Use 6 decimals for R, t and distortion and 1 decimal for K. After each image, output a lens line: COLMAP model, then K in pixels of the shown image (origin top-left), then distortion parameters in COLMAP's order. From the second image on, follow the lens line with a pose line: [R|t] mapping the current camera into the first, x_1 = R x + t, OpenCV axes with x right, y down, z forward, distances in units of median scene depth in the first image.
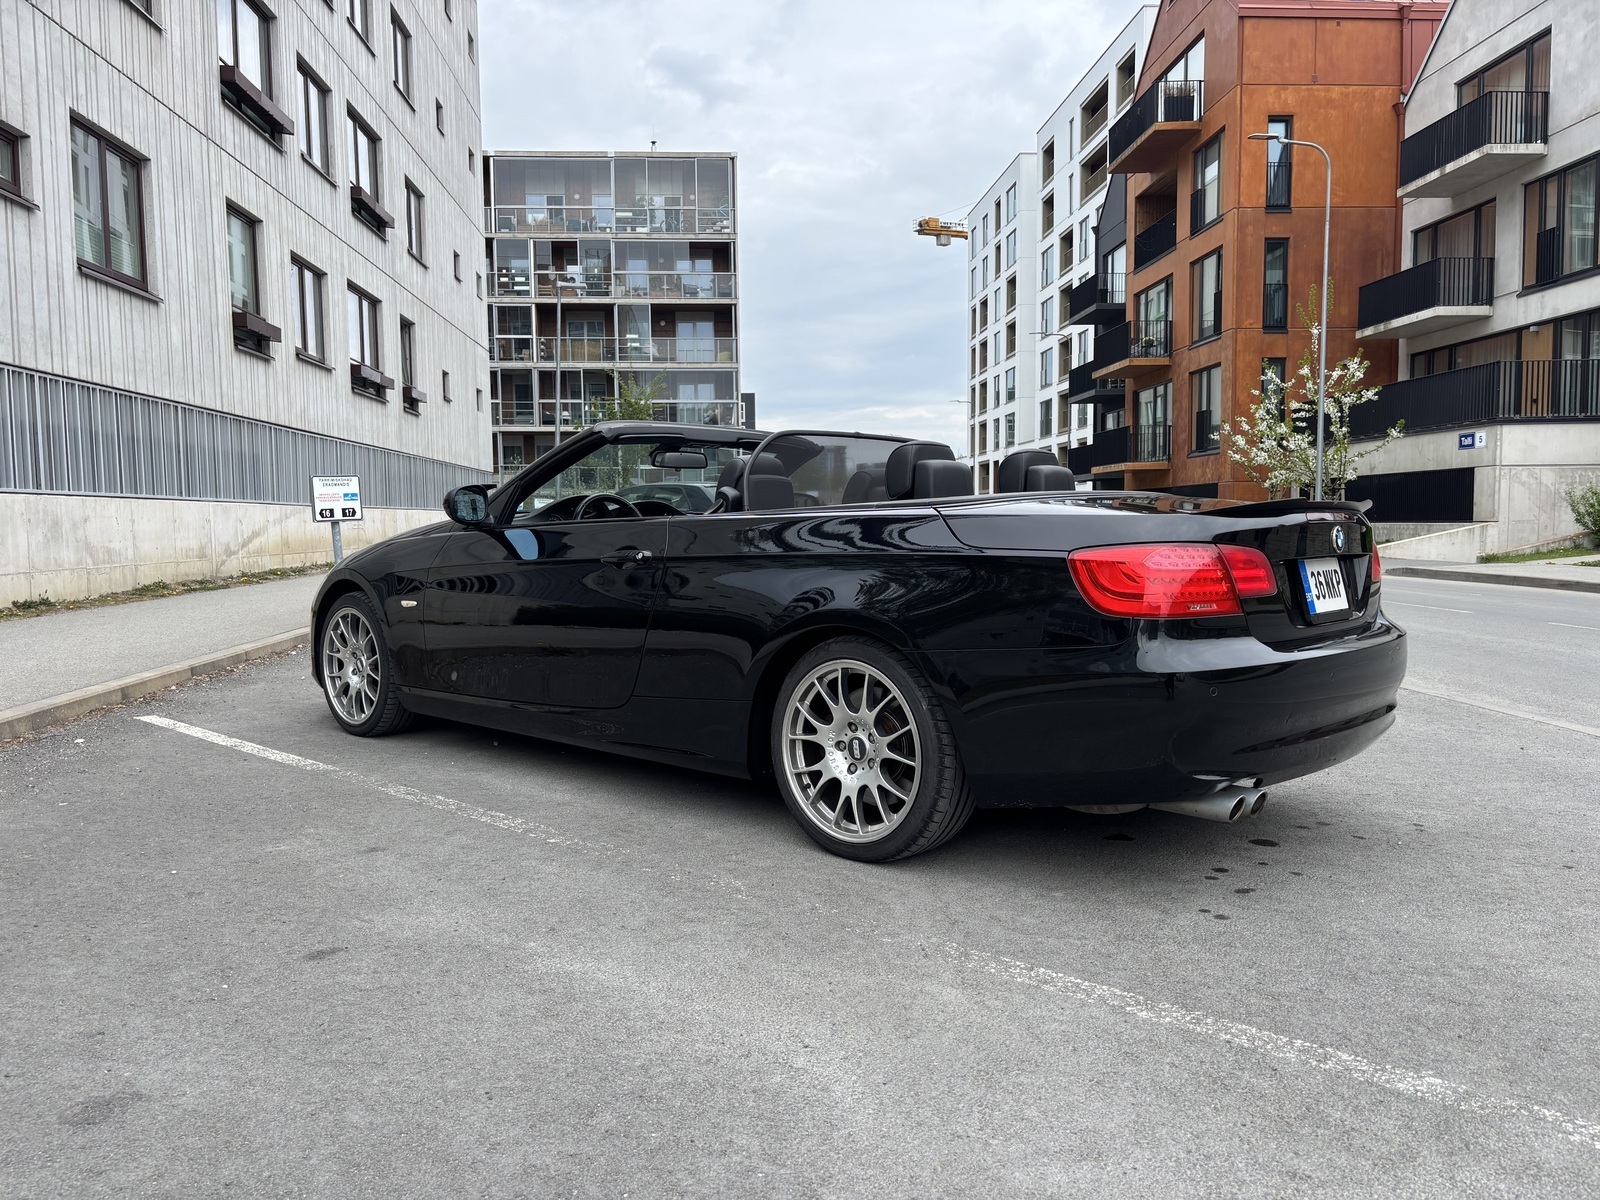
lens RADIAL K [[1212.2, 0, 793.2], [0, 1212.2, 611.5], [0, 0, 1]] dist [0.044632, -0.051530]
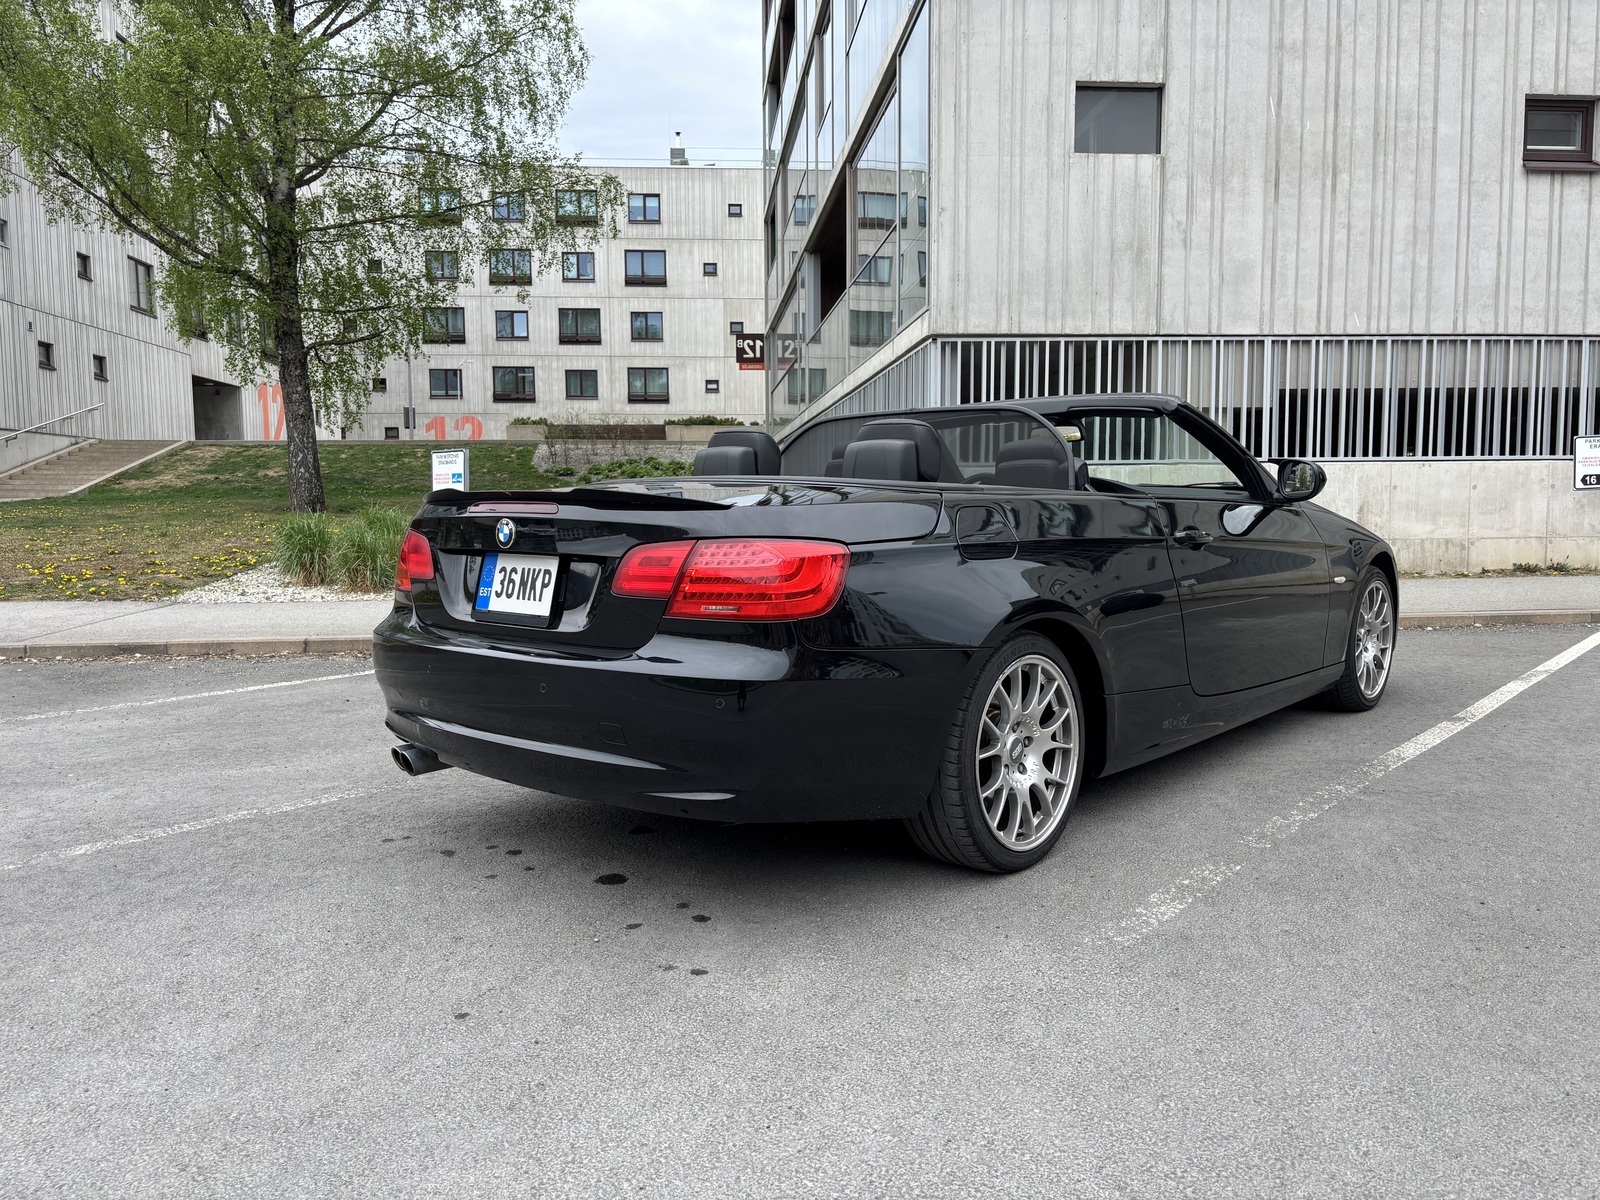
lens RADIAL K [[1212.2, 0, 785.7], [0, 1212.2, 612.3], [0, 0, 1]] dist [0.044632, -0.051530]
pose [[0.011152, 0.102557, -0.994665, 0.266482], [-0.066197, 0.992620, 0.101604, -0.021028], [0.997744, 0.064711, 0.017858, 0.236324]]
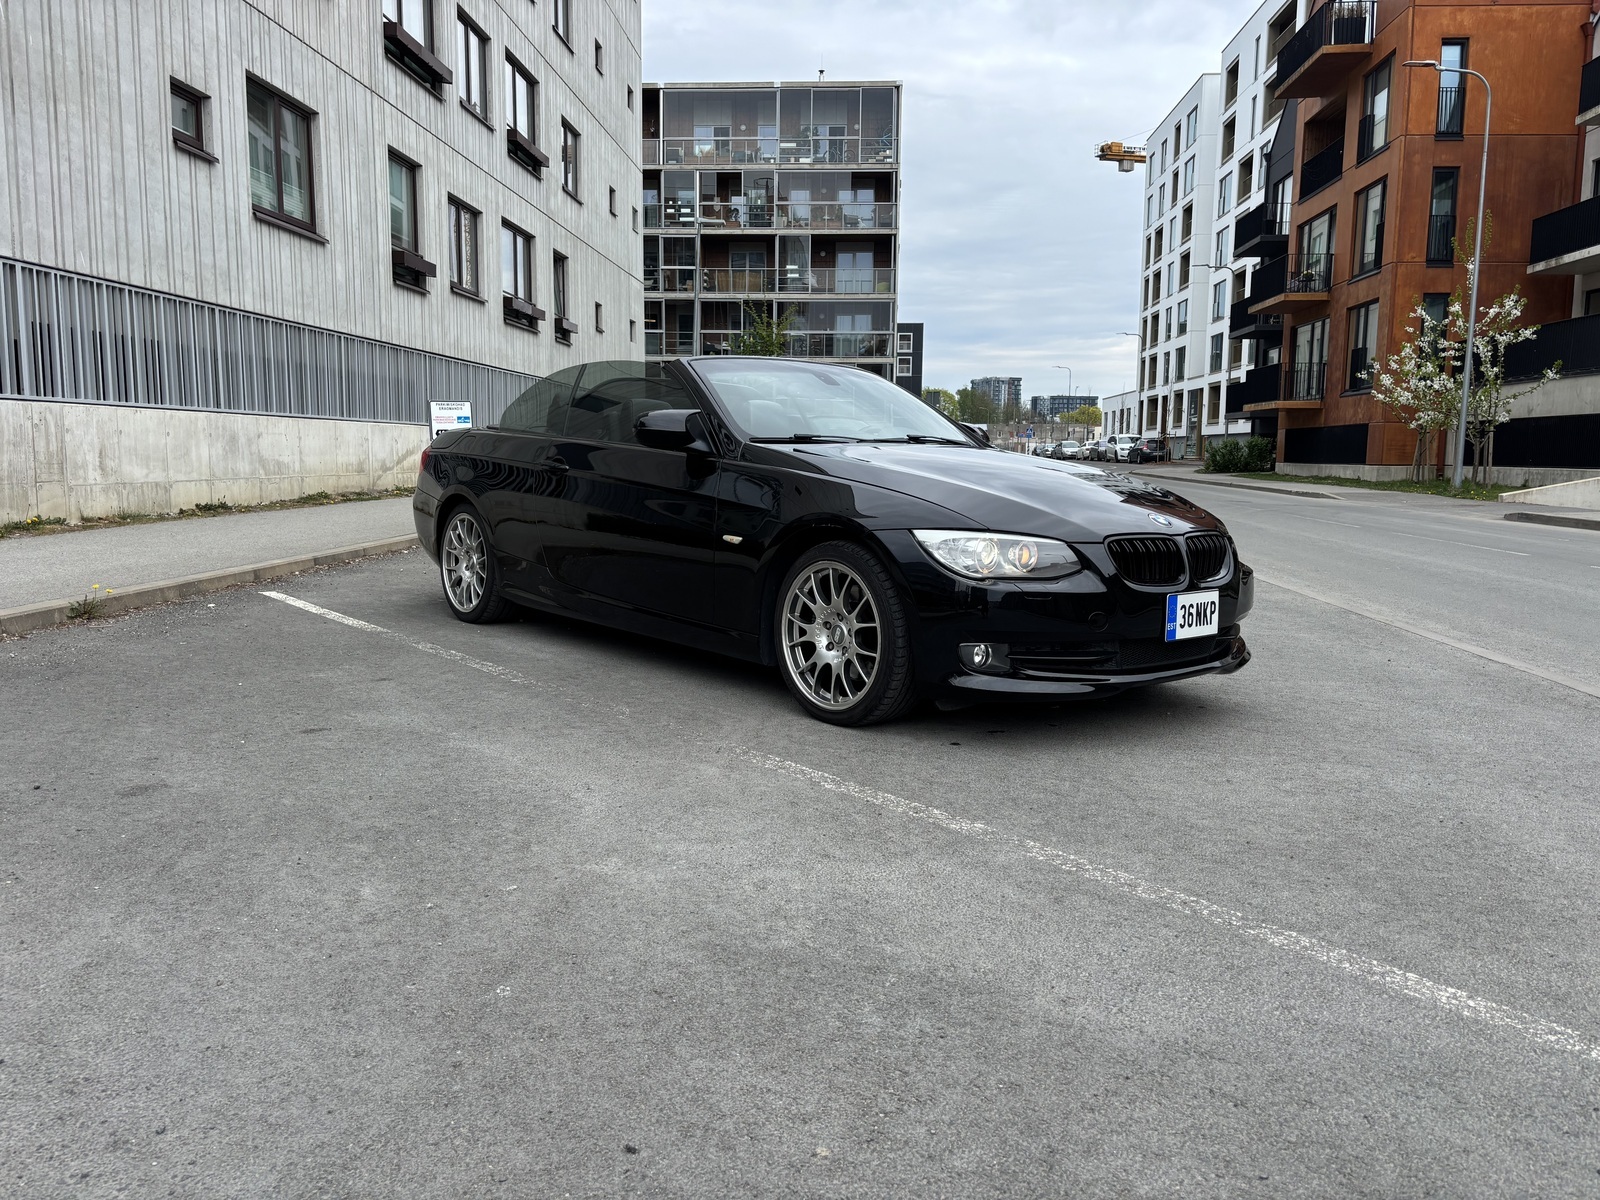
lens RADIAL K [[1212.2, 0, 807.1], [0, 1212.2, 599.6], [0, 0, 1]] dist [0.044632, -0.051530]
pose [[0.991525, 0.037584, -0.124363, 0.060857], [-0.031834, 0.998344, 0.047908, 0.005727], [0.125958, -0.043543, 0.991080, -0.059153]]
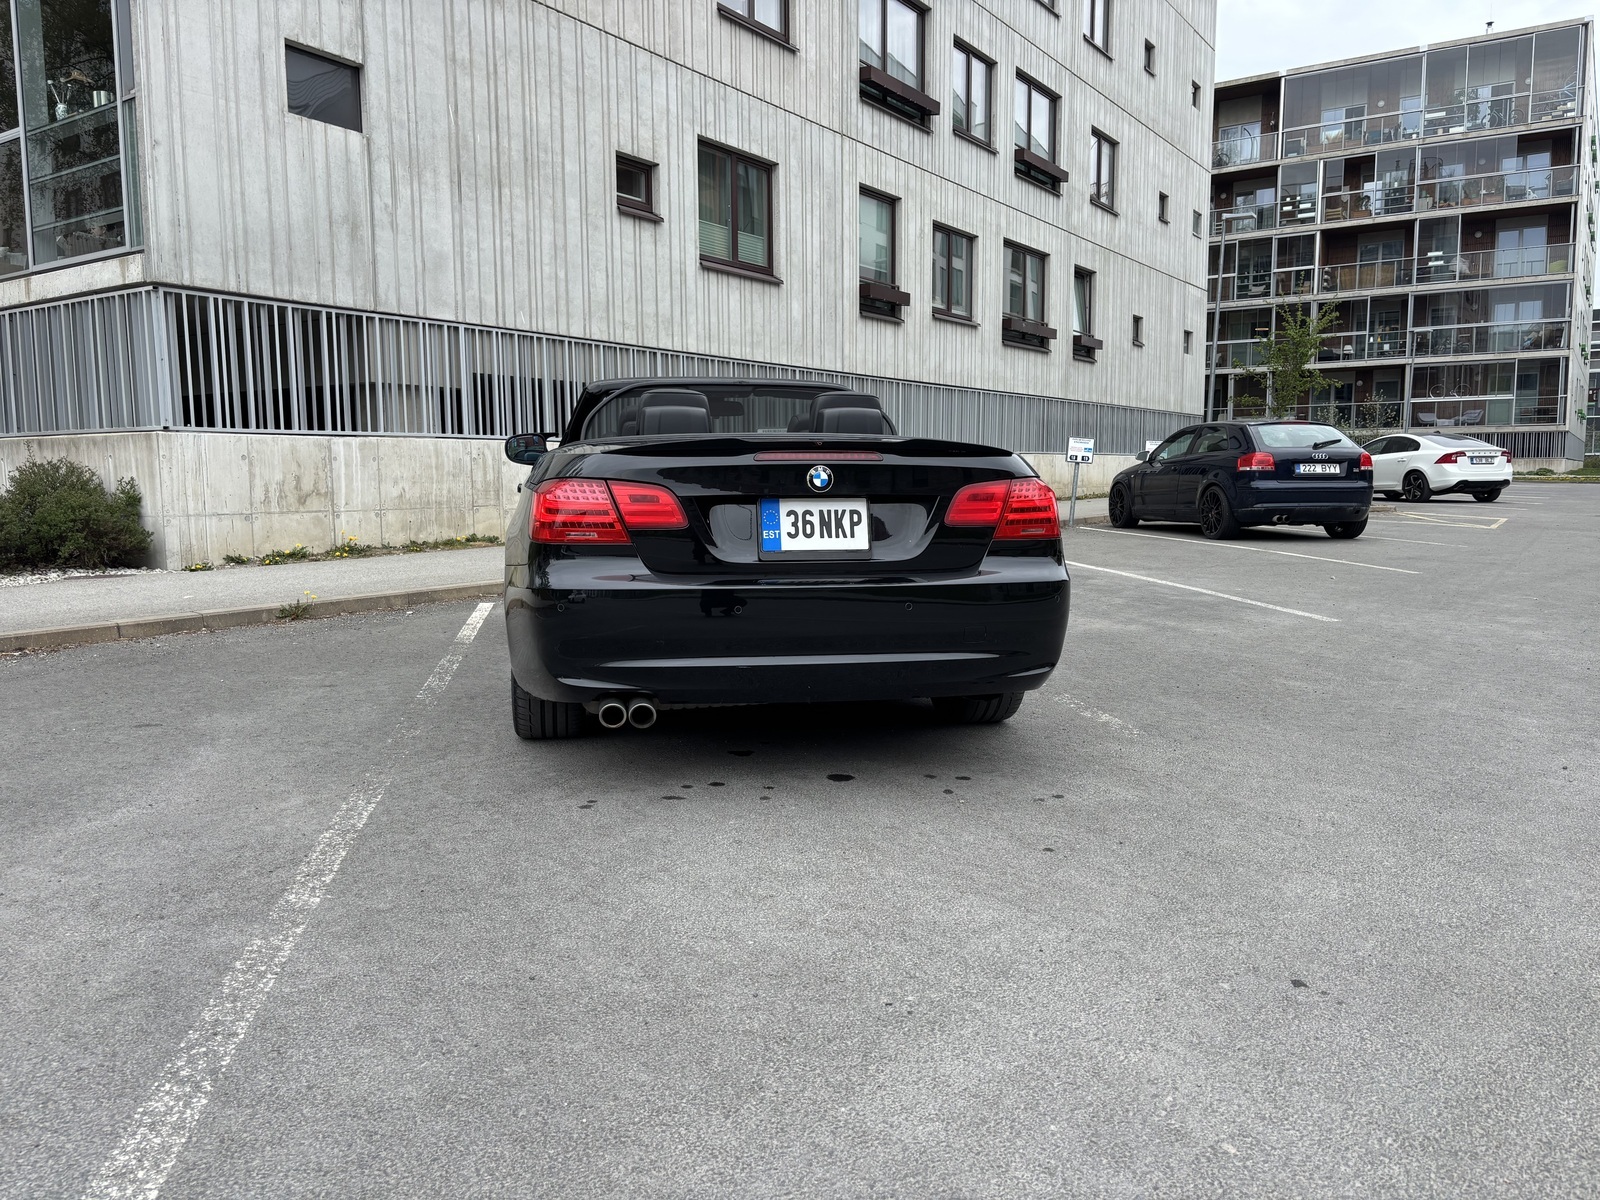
lens RADIAL K [[1212.2, 0, 795.7], [0, 1212.2, 612.0], [0, 0, 1]] dist [0.044632, -0.051530]
pose [[0.792578, 0.074843, -0.605160, 0.206830], [-0.047346, 0.996996, 0.061293, -0.001987], [0.607929, -0.019928, 0.793741, 0.037748]]
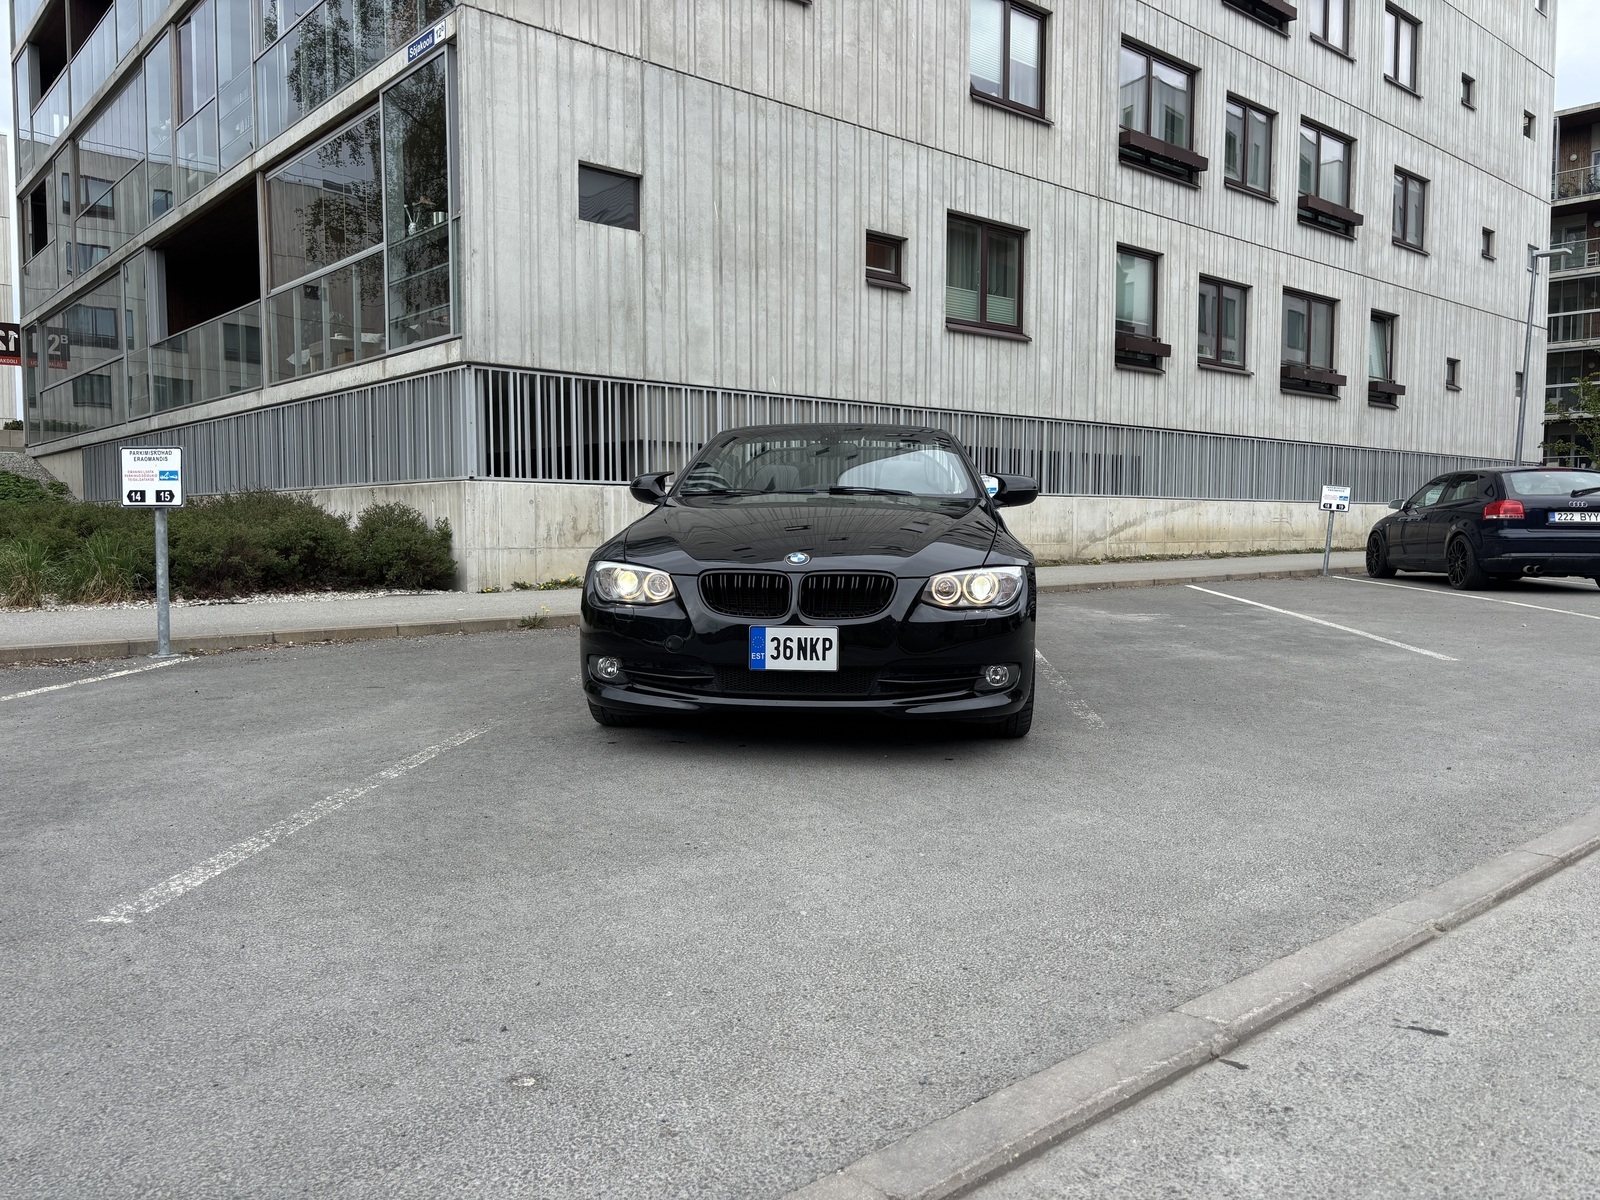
lens RADIAL K [[1212.2, 0, 808.2], [0, 1212.2, 606.8], [0, 0, 1]] dist [0.044632, -0.051530]
pose [[0.609088, 0.064203, -0.790500, 0.304677], [-0.066202, 0.997355, 0.029994, 0.001628], [0.790335, 0.034063, 0.611728, 0.039821]]
